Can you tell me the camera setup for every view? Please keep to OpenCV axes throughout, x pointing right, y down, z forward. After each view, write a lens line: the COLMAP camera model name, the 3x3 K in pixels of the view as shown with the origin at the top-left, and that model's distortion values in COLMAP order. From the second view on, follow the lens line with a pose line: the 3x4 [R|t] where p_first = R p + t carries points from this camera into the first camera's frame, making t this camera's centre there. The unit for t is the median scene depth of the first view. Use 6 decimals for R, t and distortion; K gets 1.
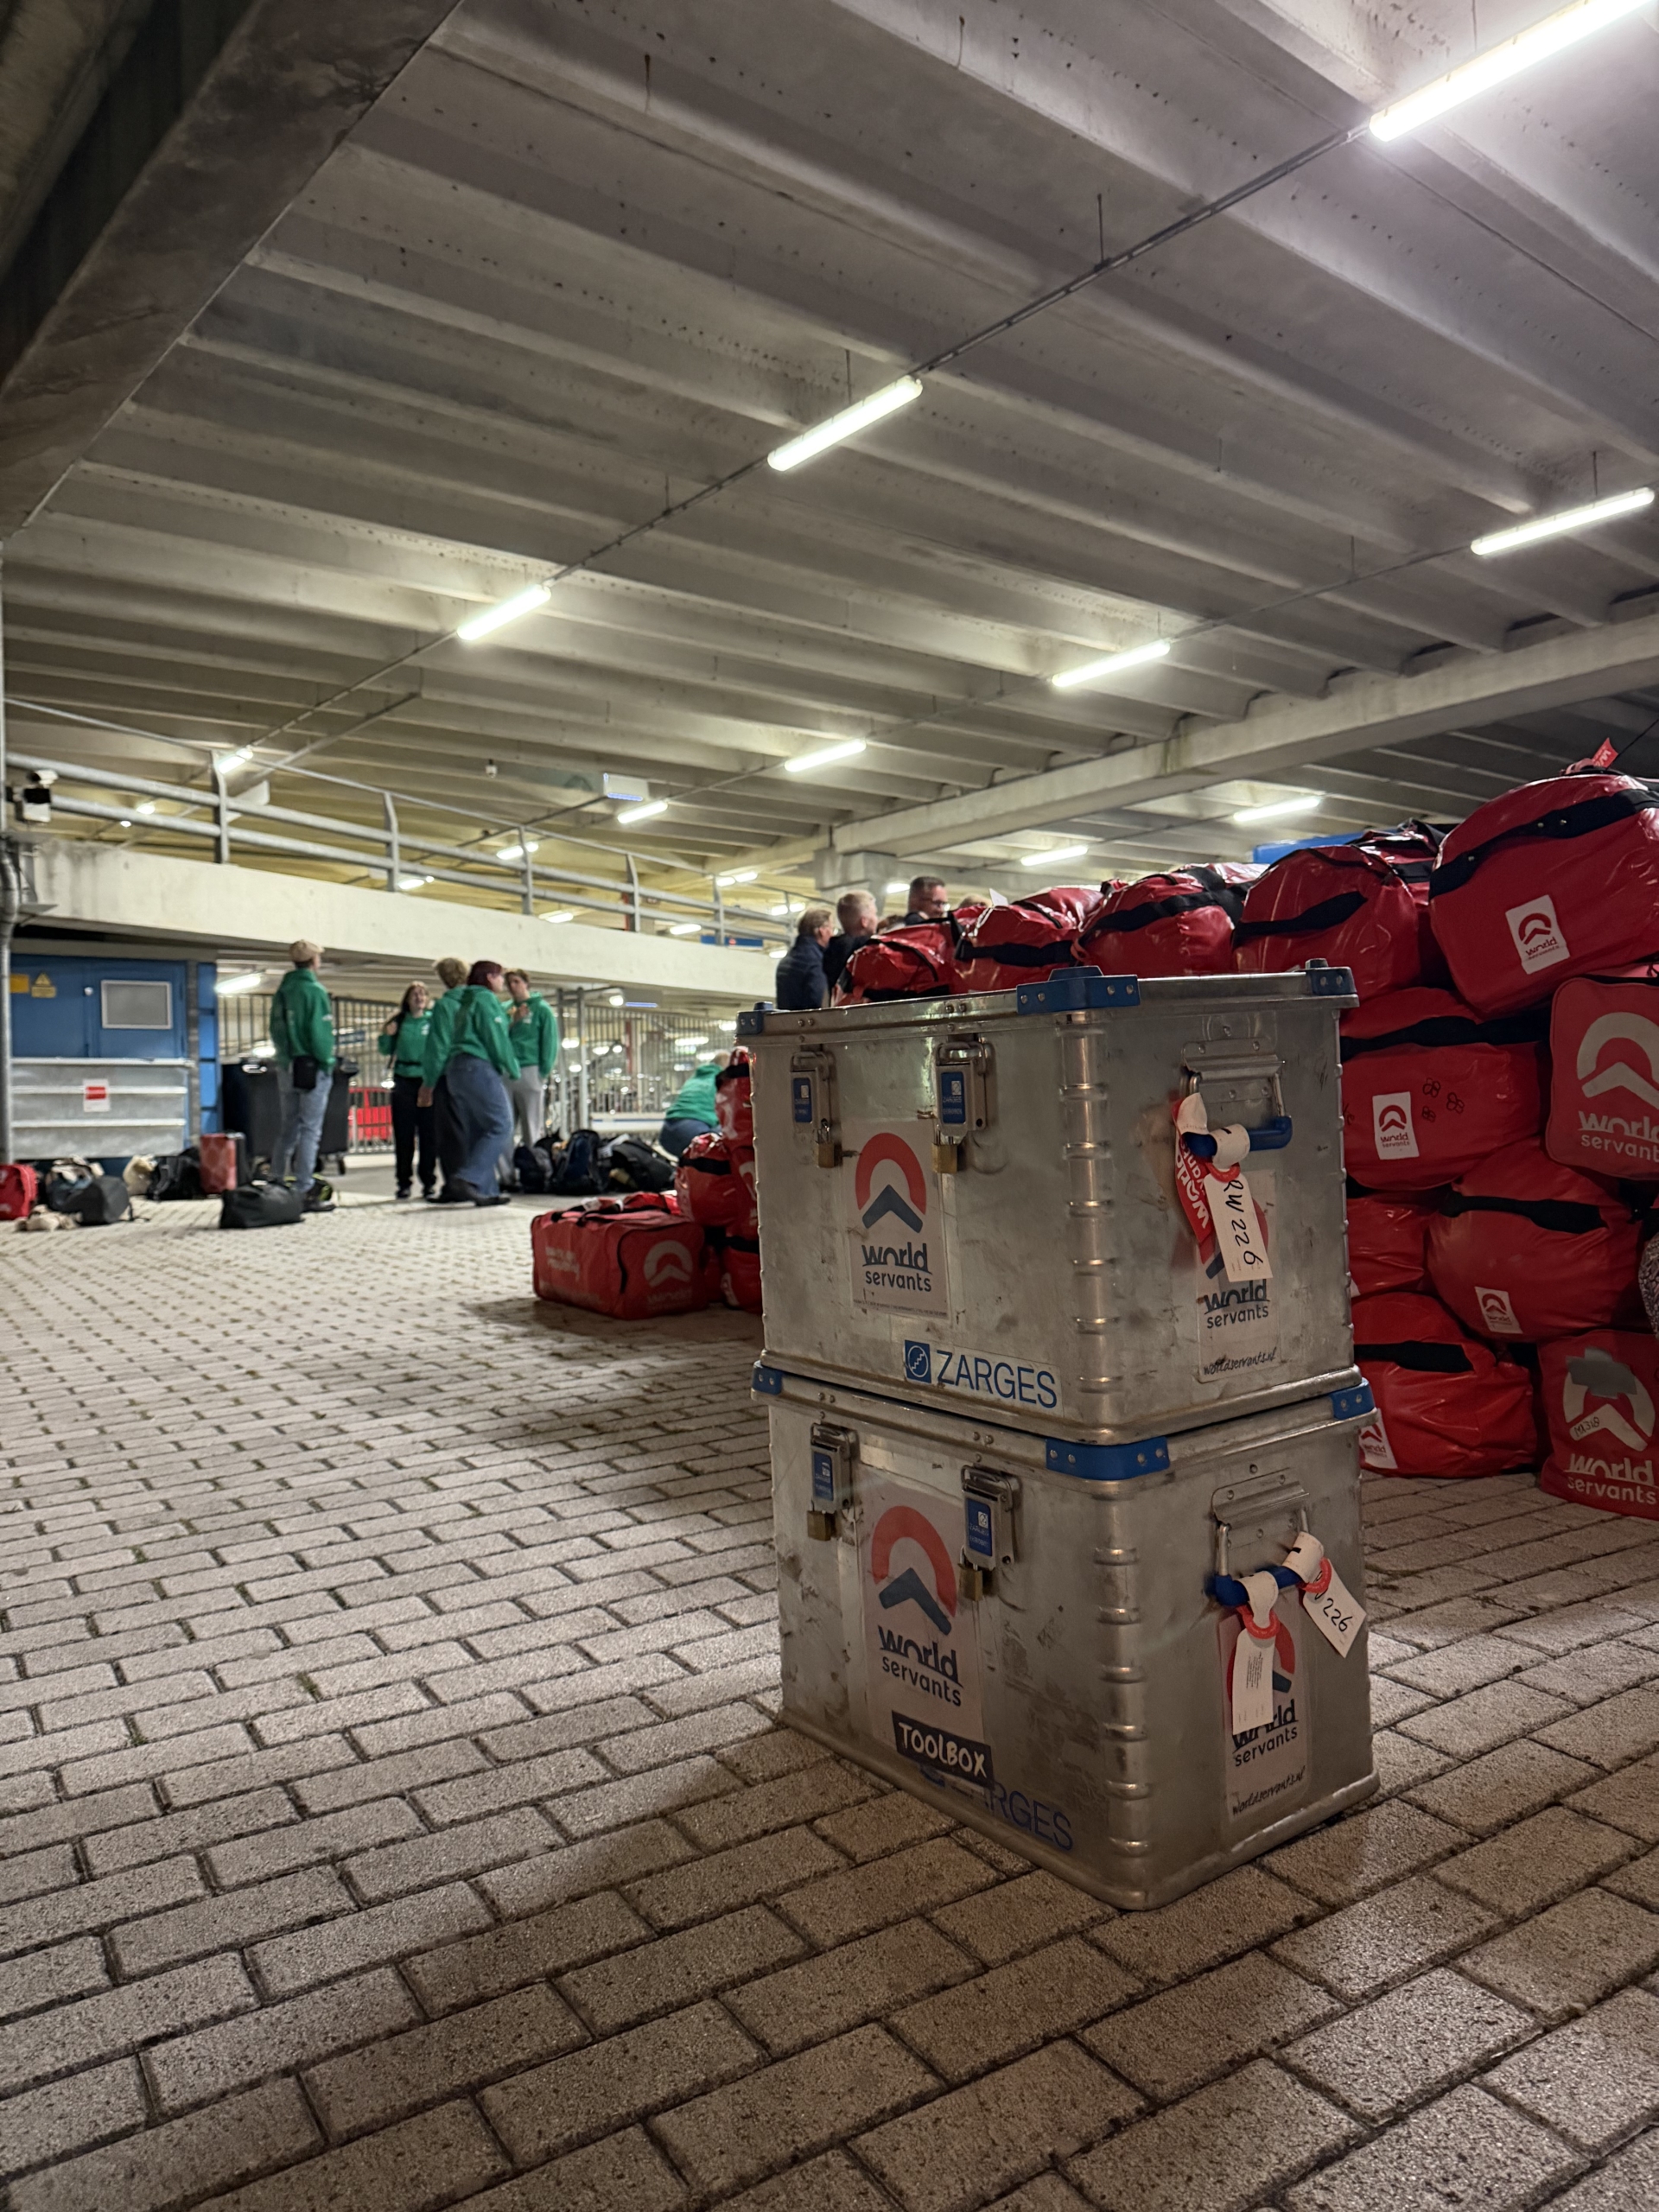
lens RADIAL K [[1552.5, 0, 839.3], [0, 1552.5, 1114.3], [0, 0, 1]] dist [0.008287, -0.025904]
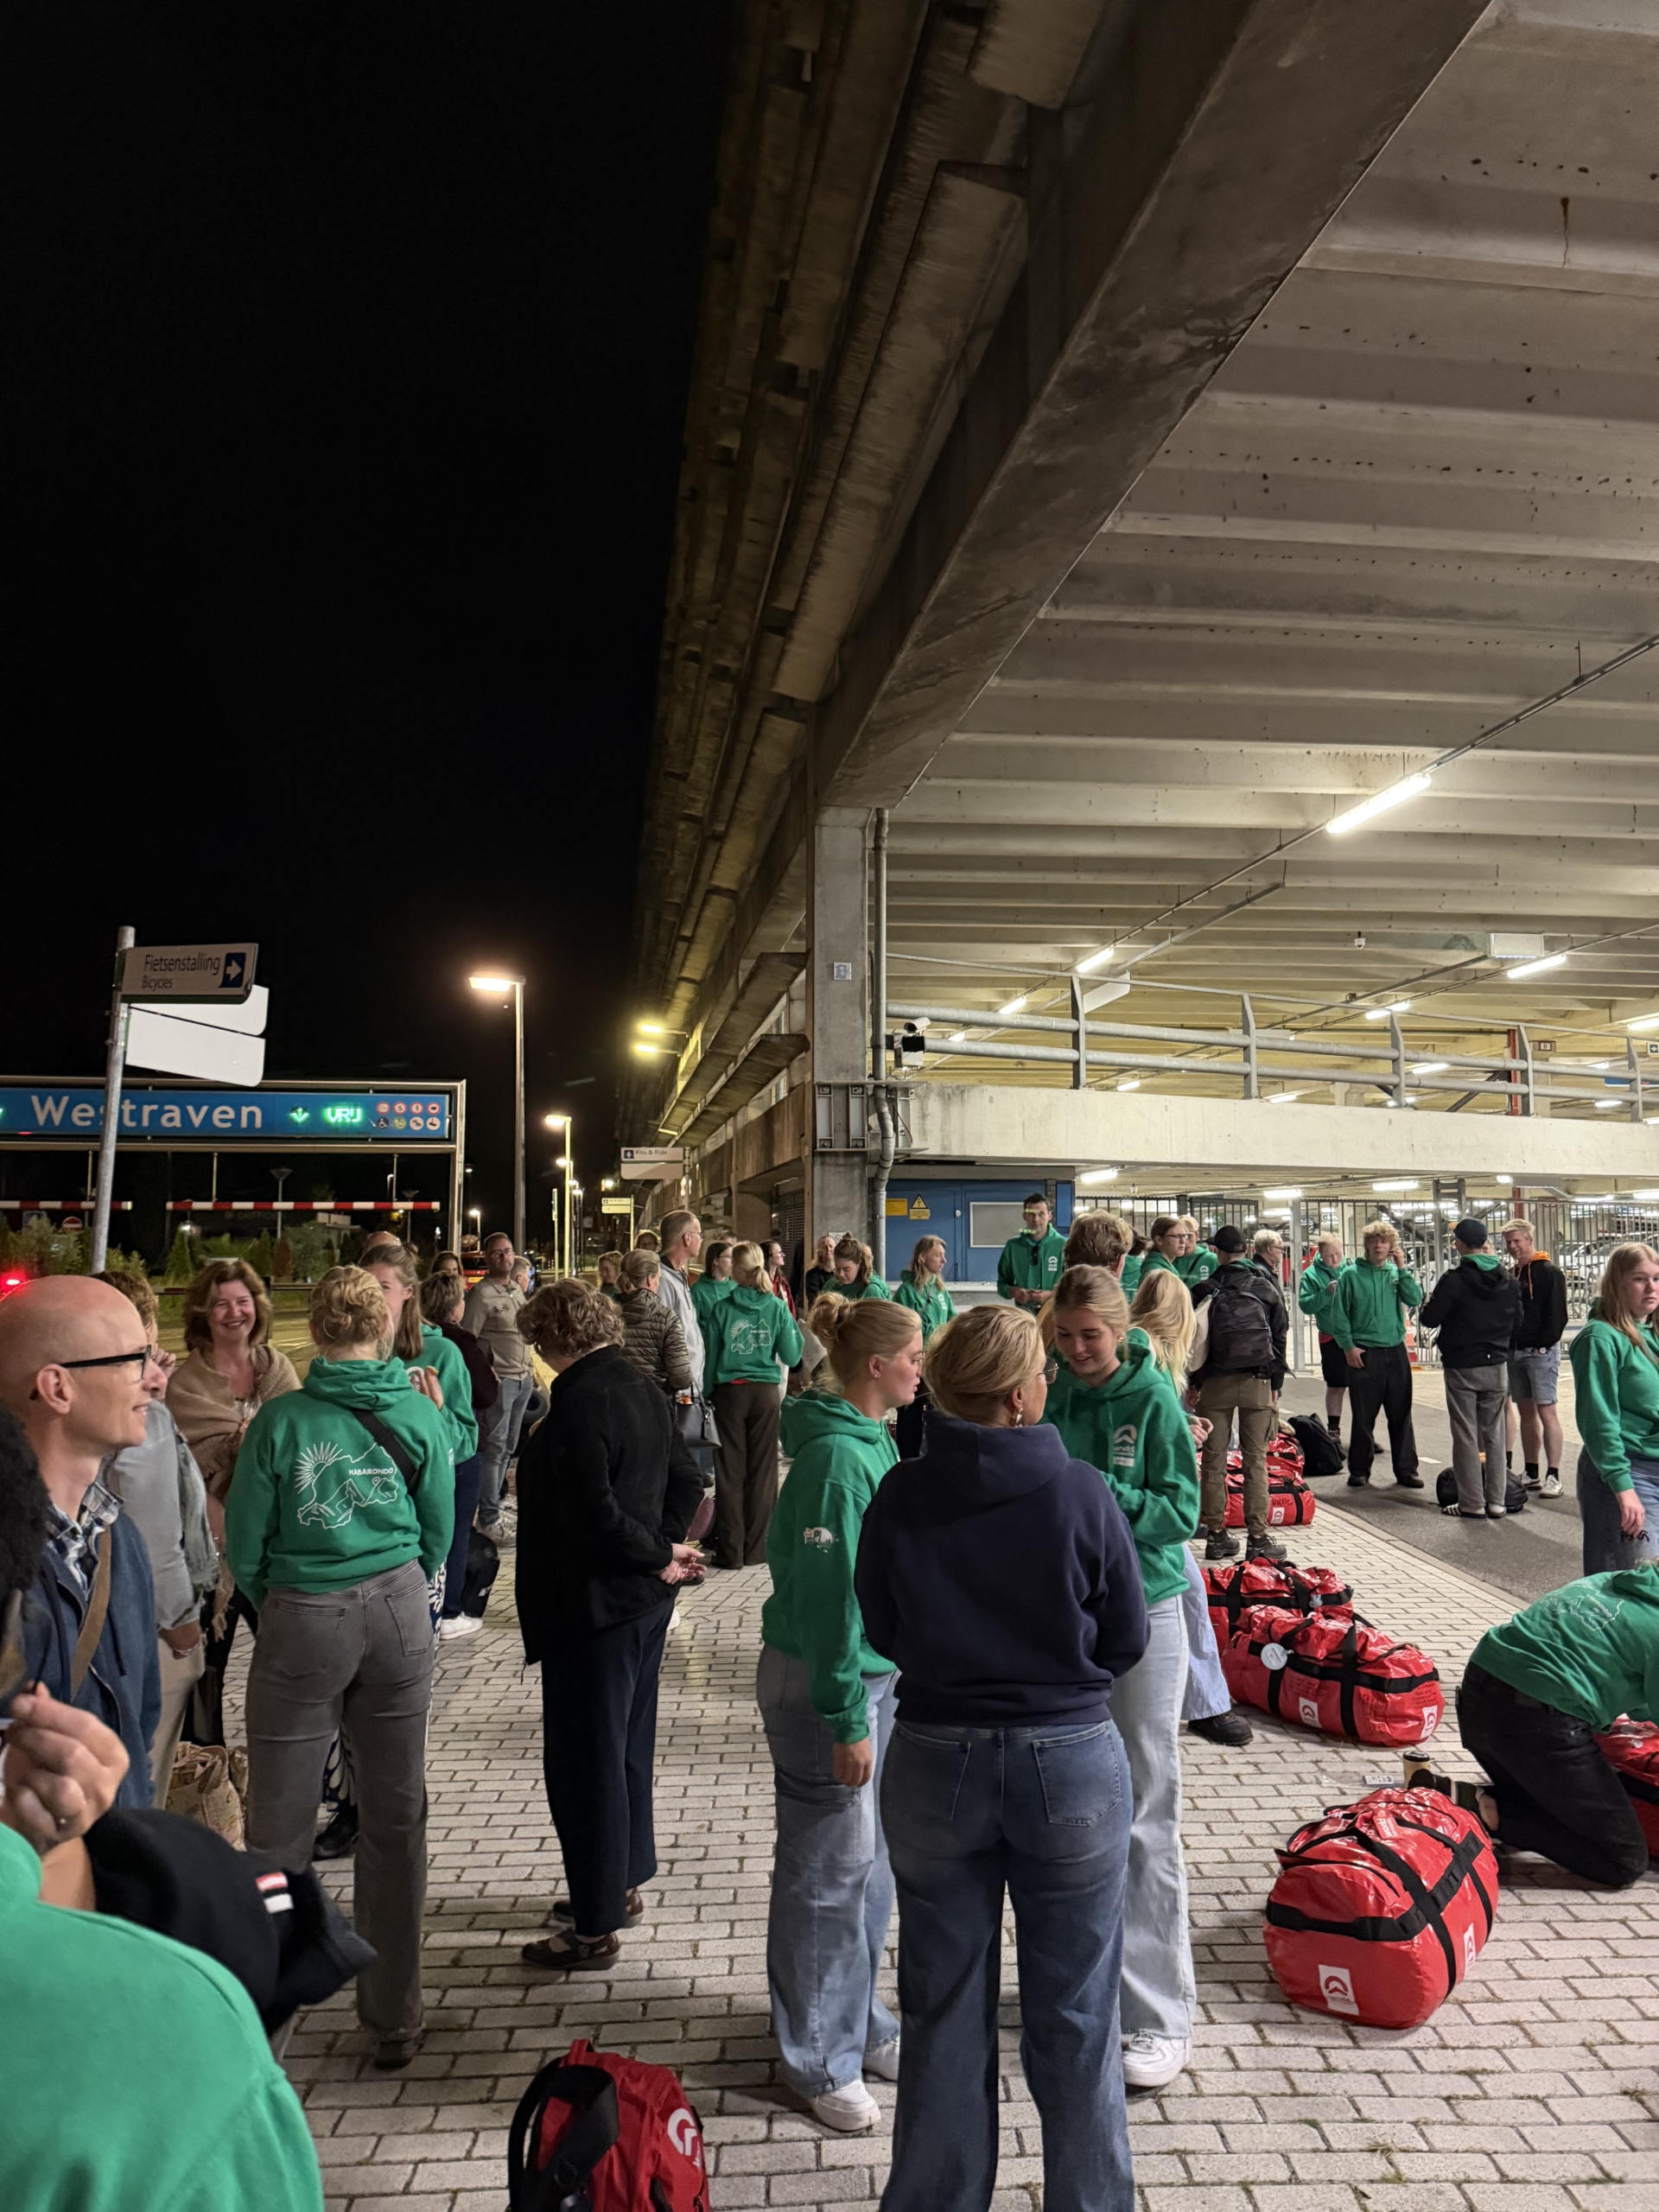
lens RADIAL K [[1552.5, 0, 814.3], [0, 1552.5, 1123.7], [0, 0, 1]] dist [0.008287, -0.025904]
pose [[0.848950, -0.014369, -0.528278, -0.021860], [-0.025676, 0.997328, -0.068388, -0.080527], [0.527849, 0.071622, 0.846313, 0.085607]]
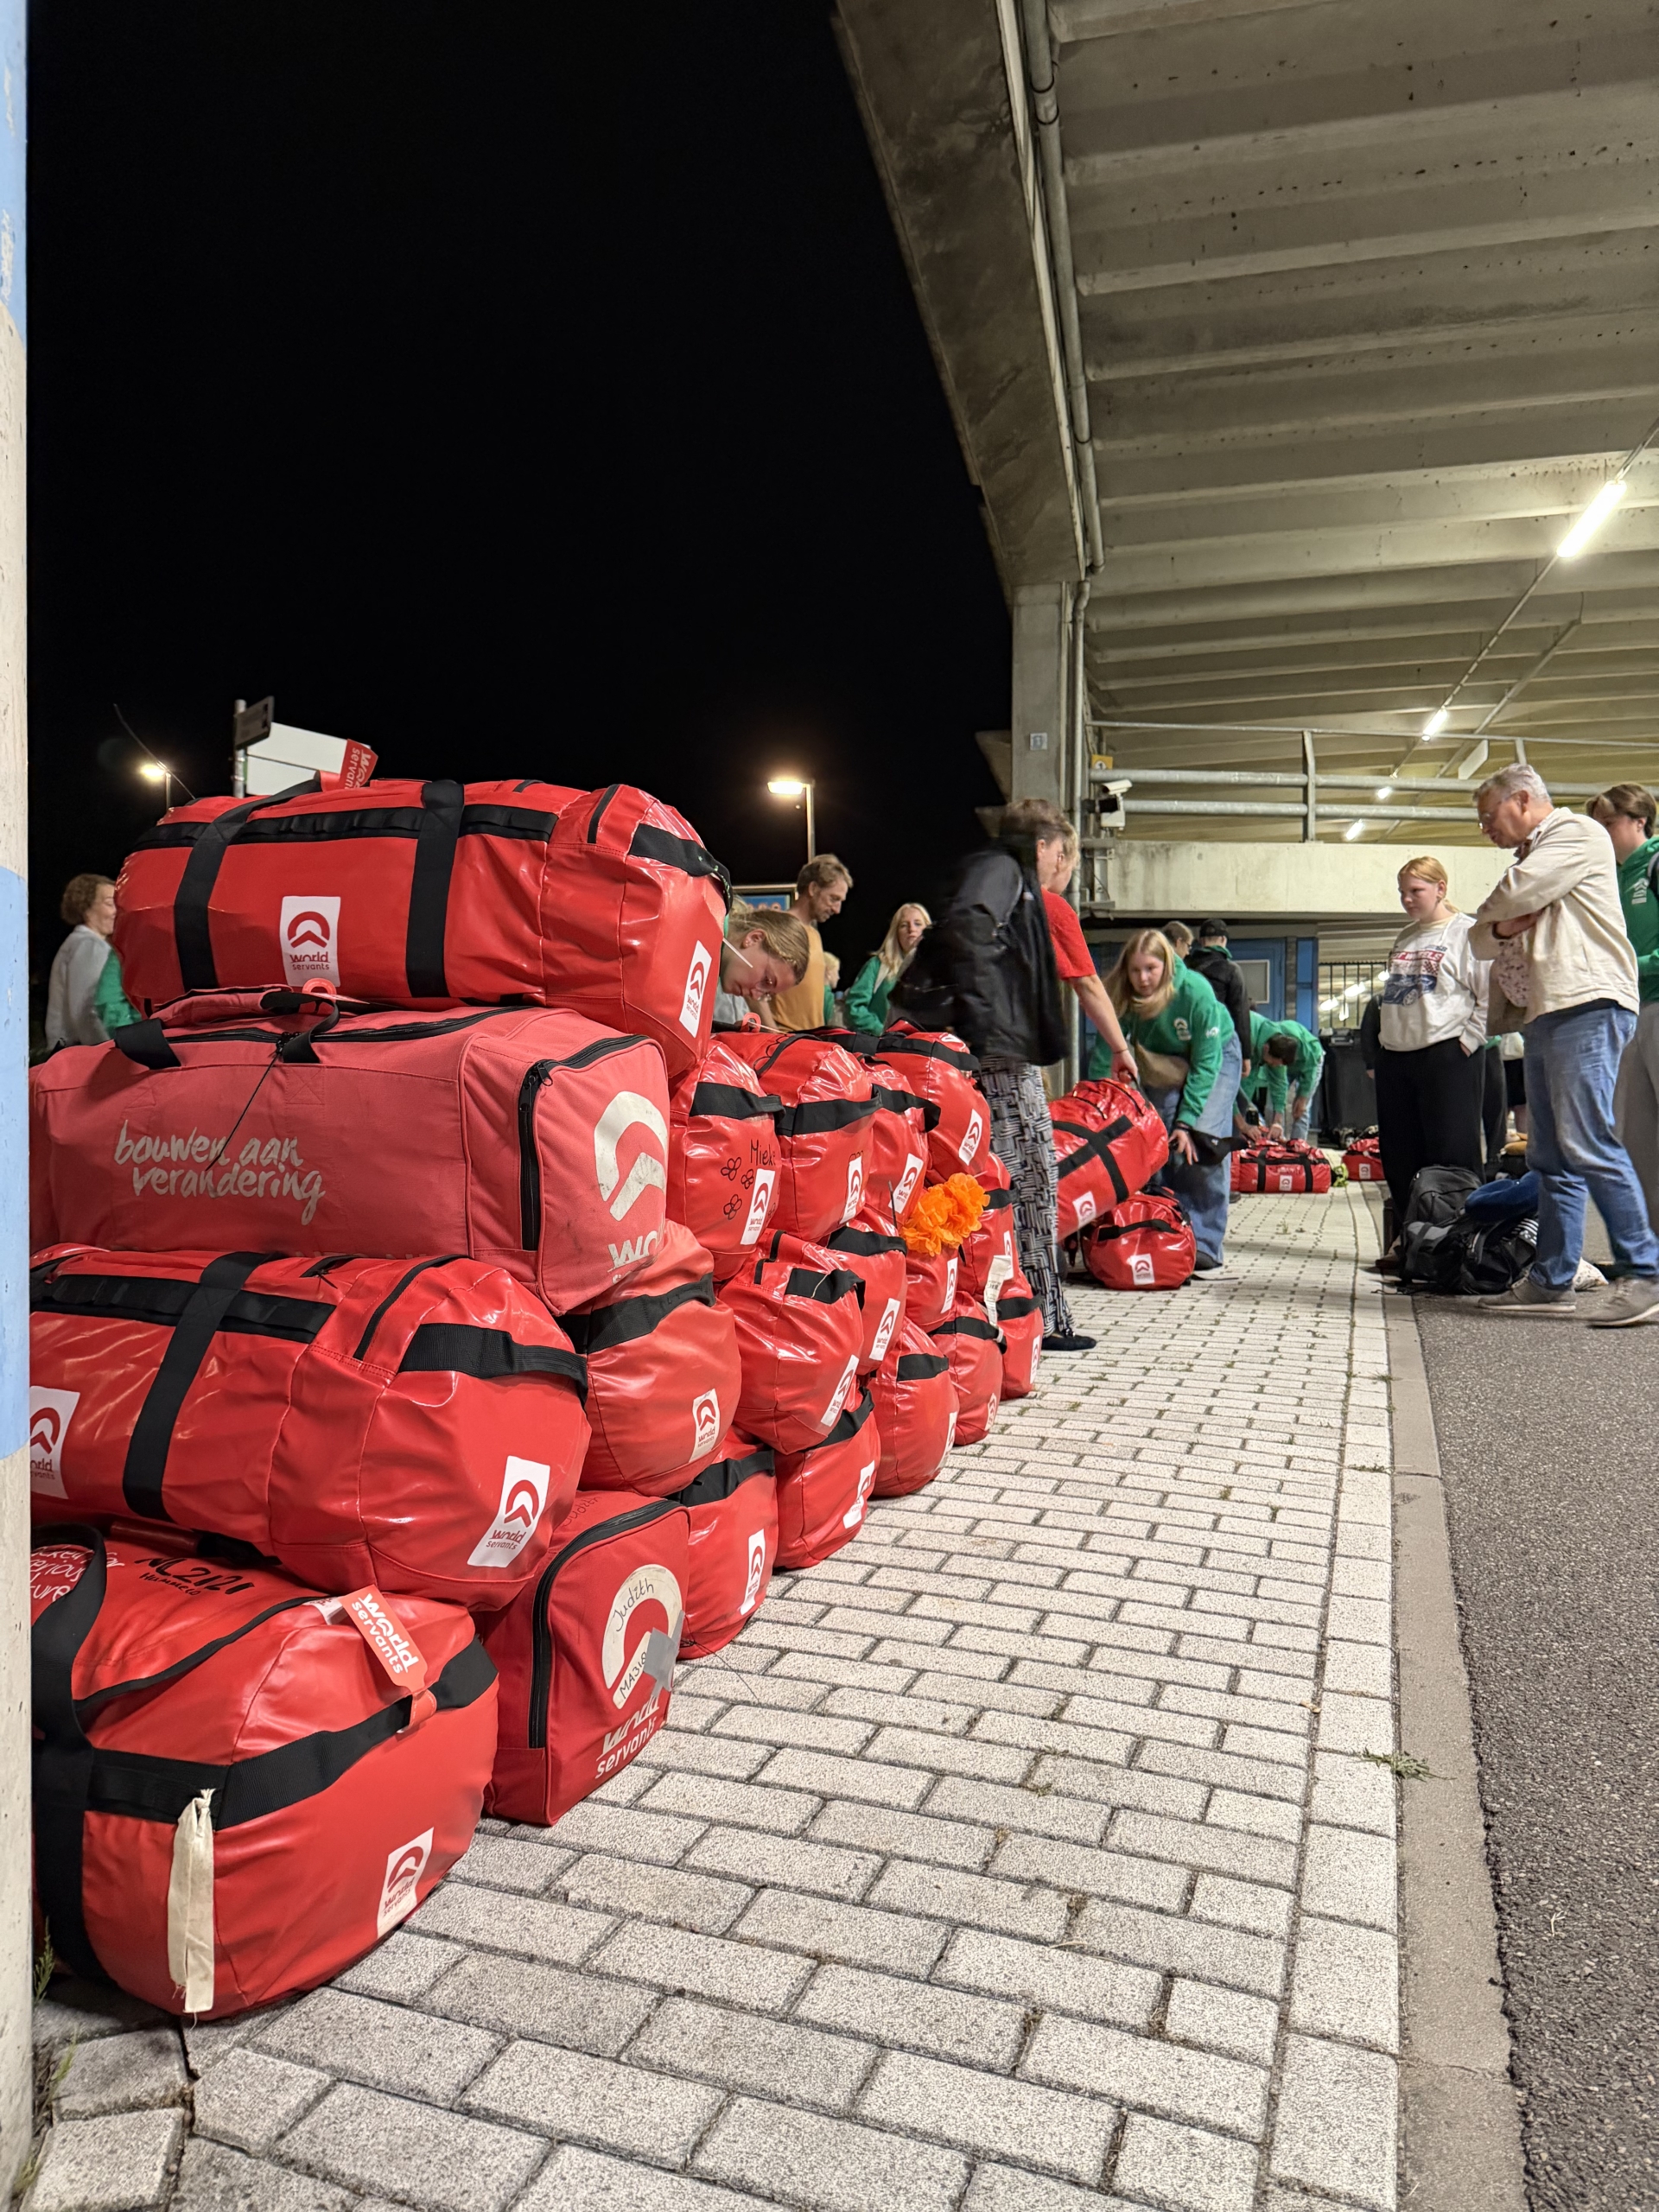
lens RADIAL K [[1552.5, 0, 833.2], [0, 1552.5, 1122.8], [0, 0, 1]] dist [0.008287, -0.025904]
pose [[0.635524, 0.030132, -0.771493, 0.241276], [-0.002826, 0.999322, 0.036702, -0.016074], [0.772076, -0.021144, 0.635179, 0.128865]]
